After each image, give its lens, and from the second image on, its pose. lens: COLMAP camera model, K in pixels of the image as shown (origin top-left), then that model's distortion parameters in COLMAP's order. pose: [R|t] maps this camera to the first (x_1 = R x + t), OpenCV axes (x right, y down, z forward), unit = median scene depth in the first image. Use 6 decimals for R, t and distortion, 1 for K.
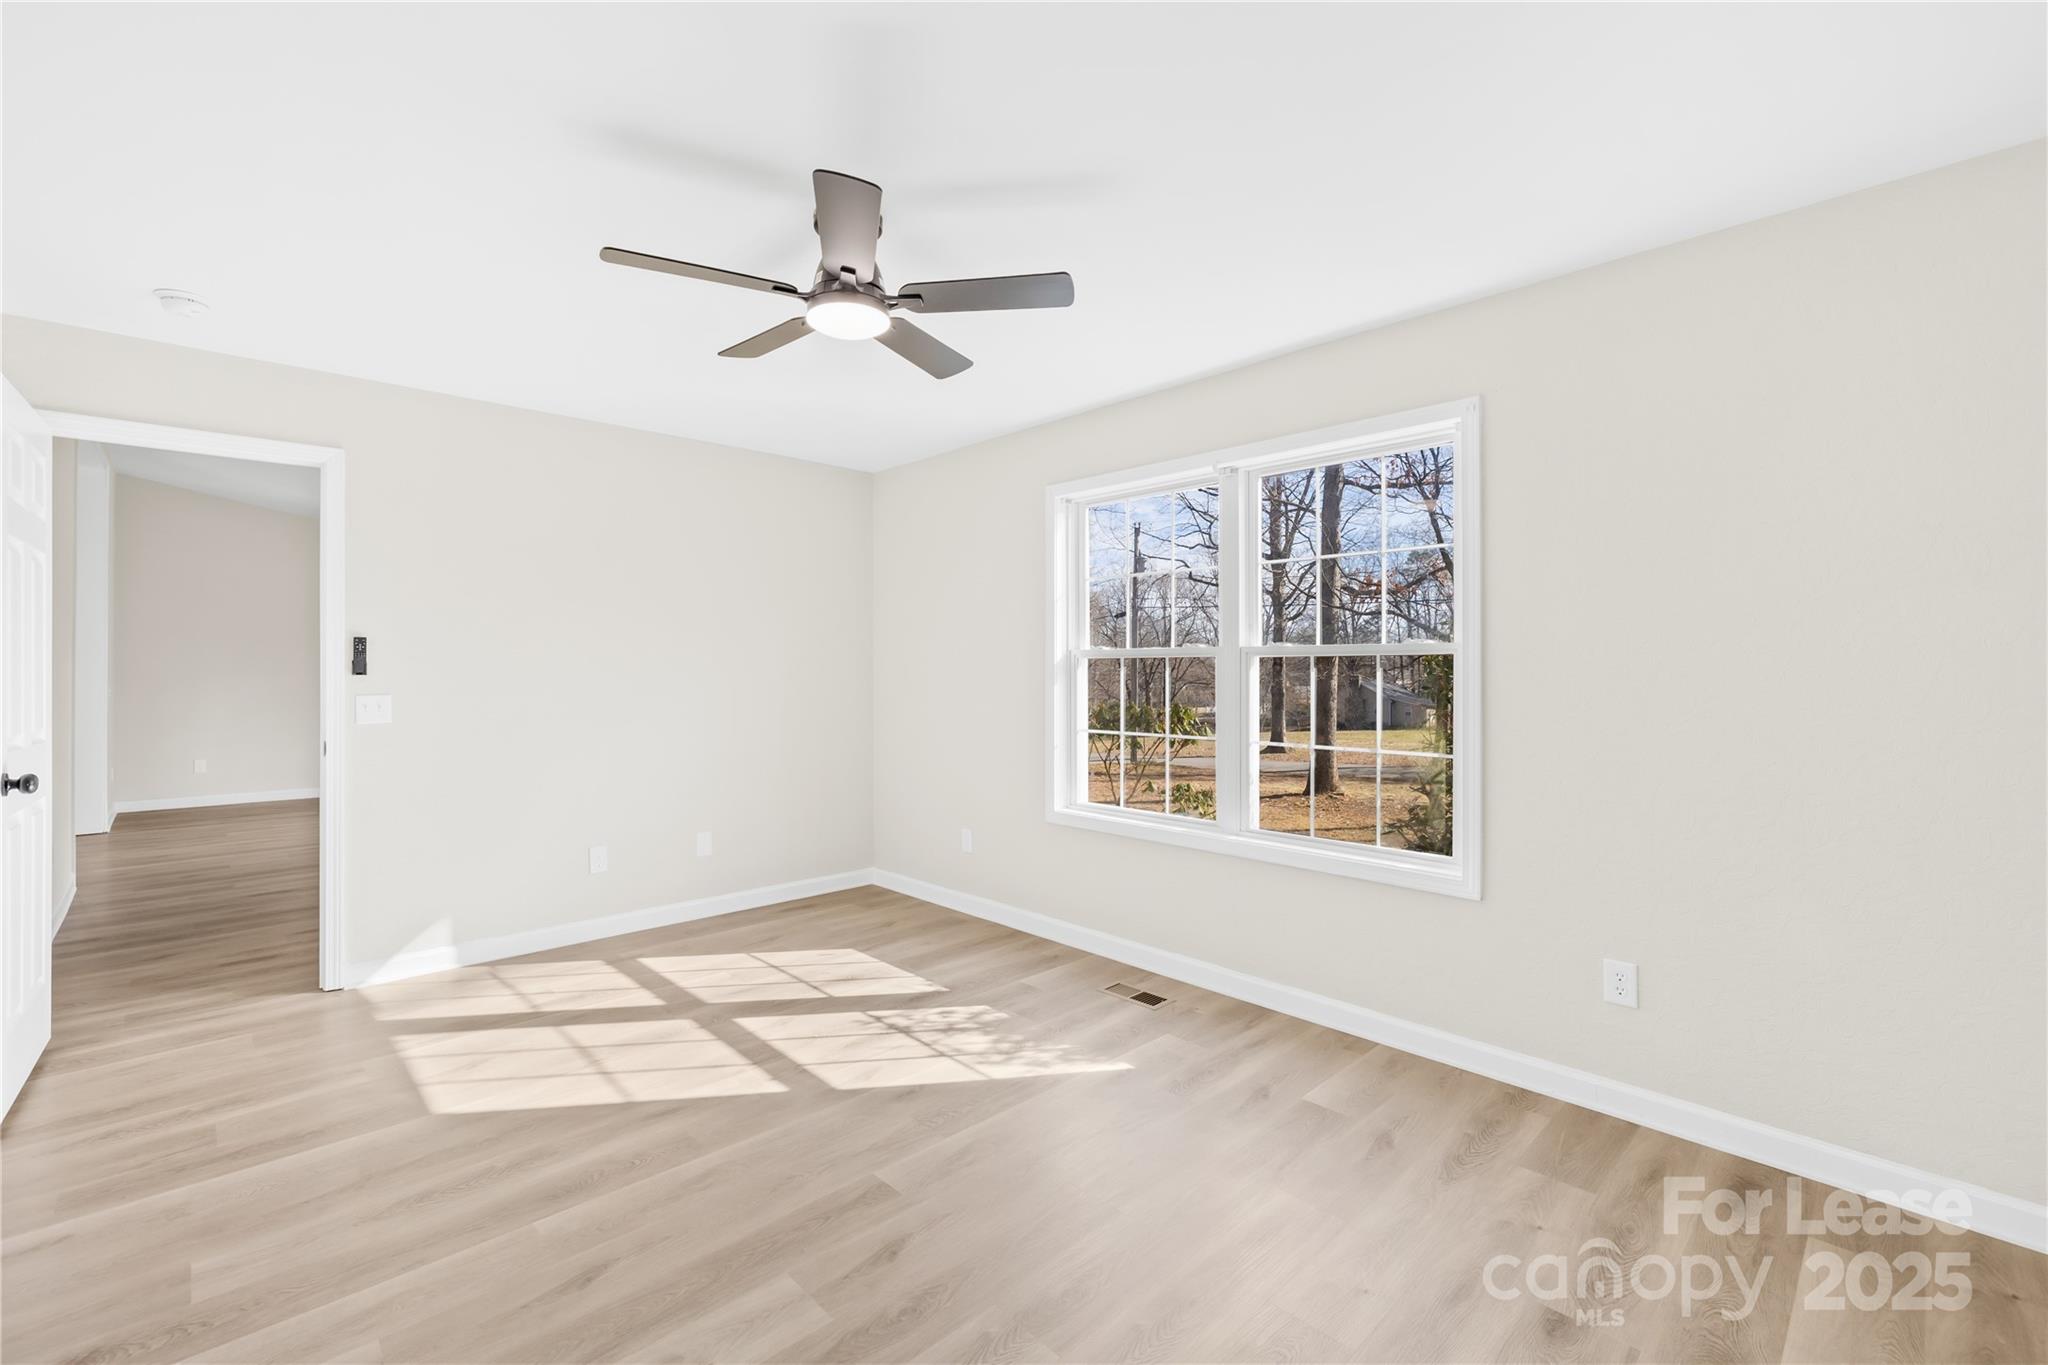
lens RADIAL K [[871.7, 0, 1022.7], [0, 871.7, 672.0], [0, 0, 1]] dist [-0.002065, 0.000735]
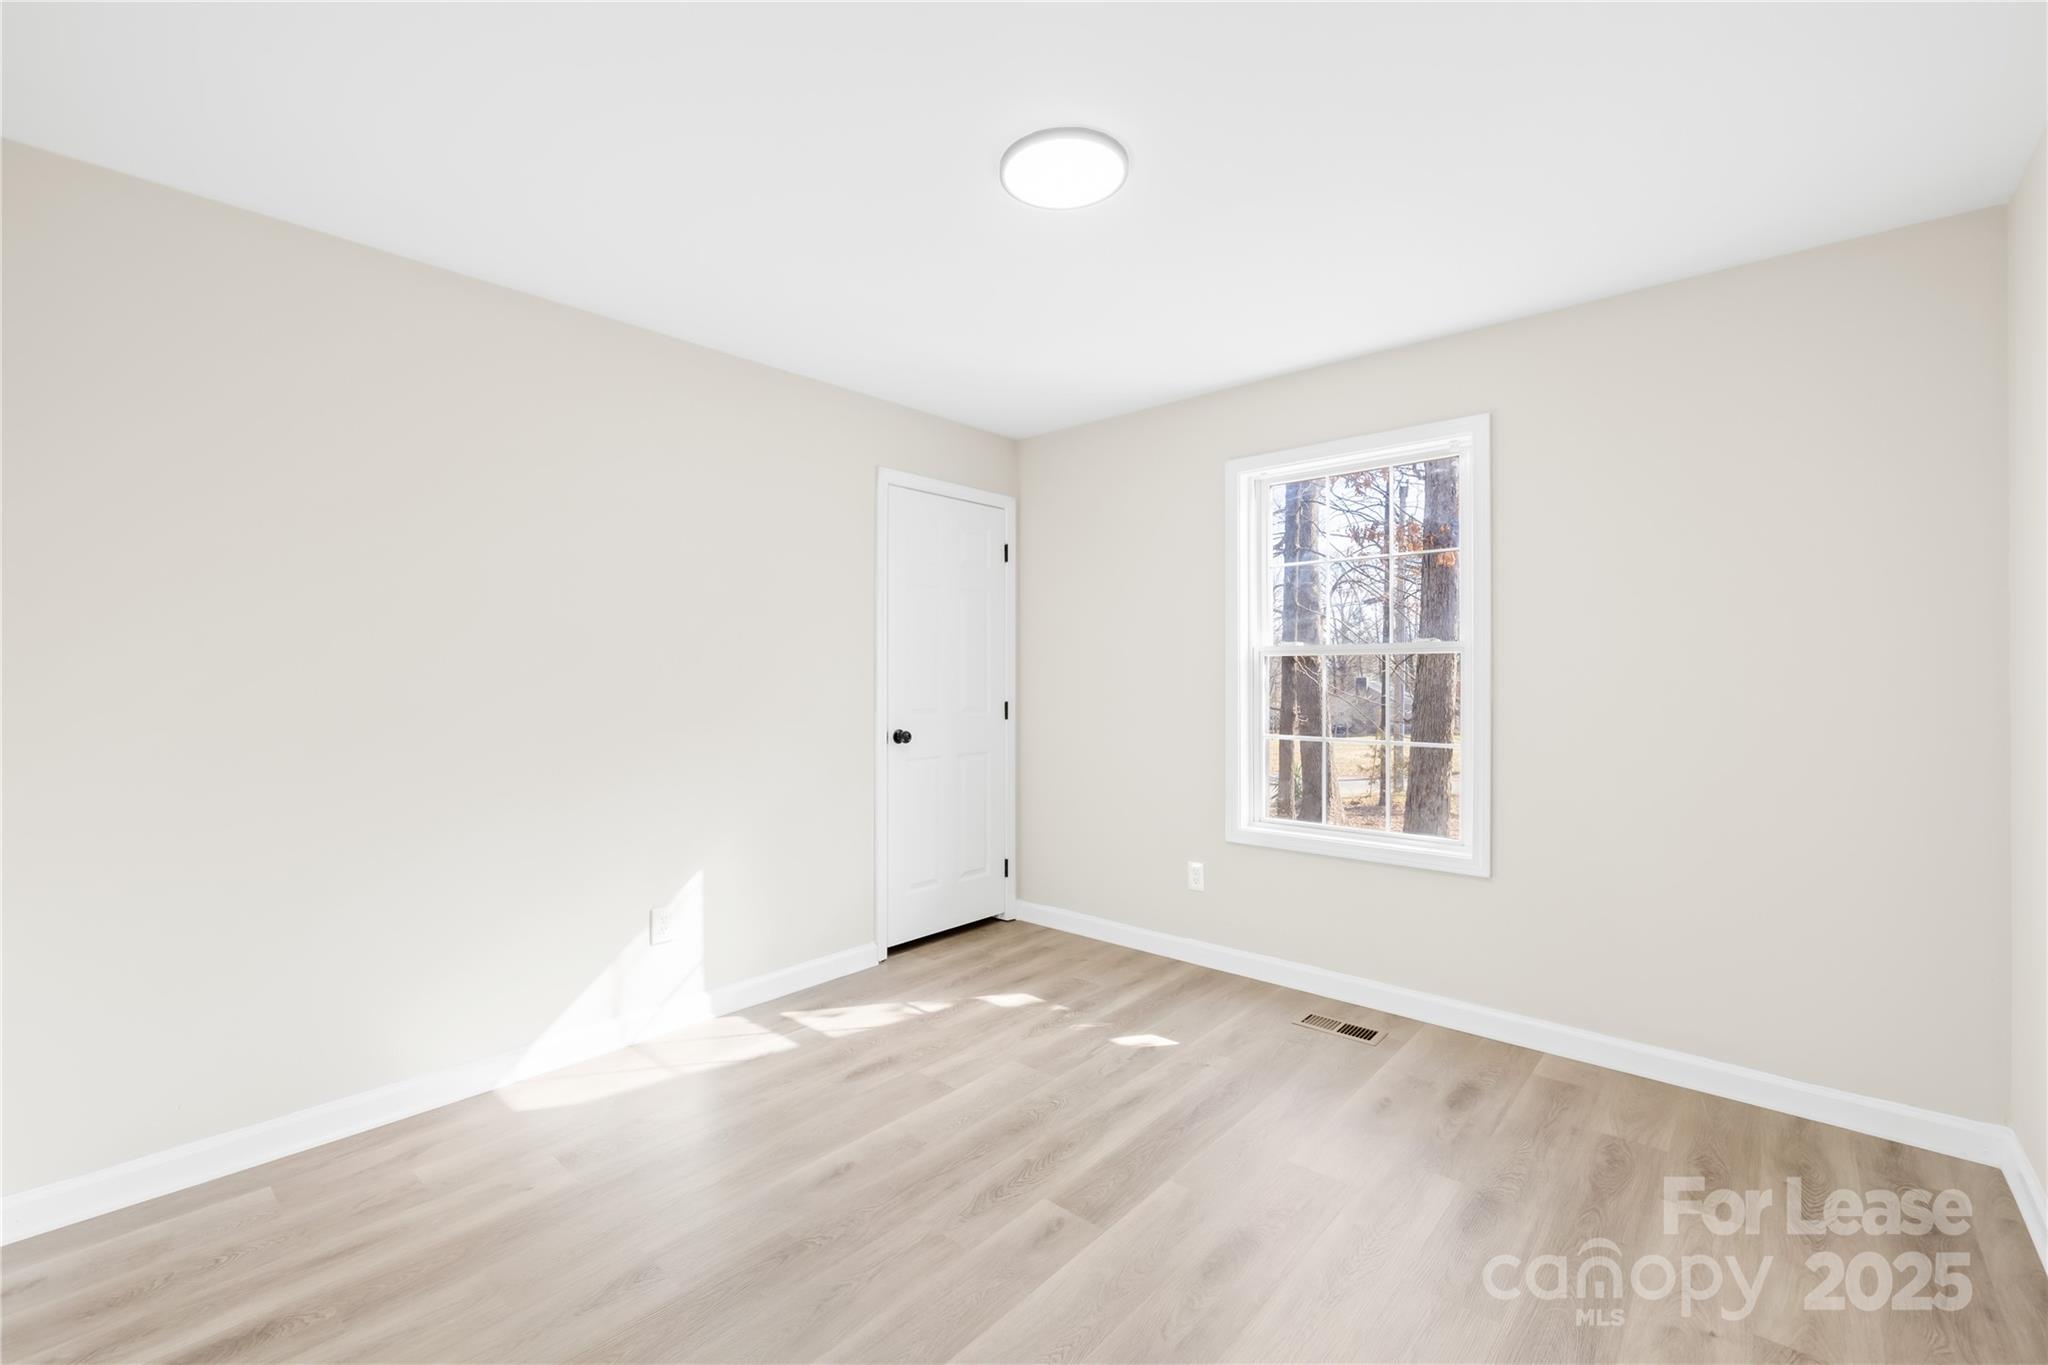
lens RADIAL K [[739.3, 0, 1024.1], [0, 739.3, 682.6], [0, 0, 1]] dist [0.000611, 0.000152]
pose [[0.987441, -0.009214, 0.157718, -0.268001], [0.006309, 0.999801, 0.018909, -0.005449], [-0.157861, -0.017676, 0.987303, 0.259866]]
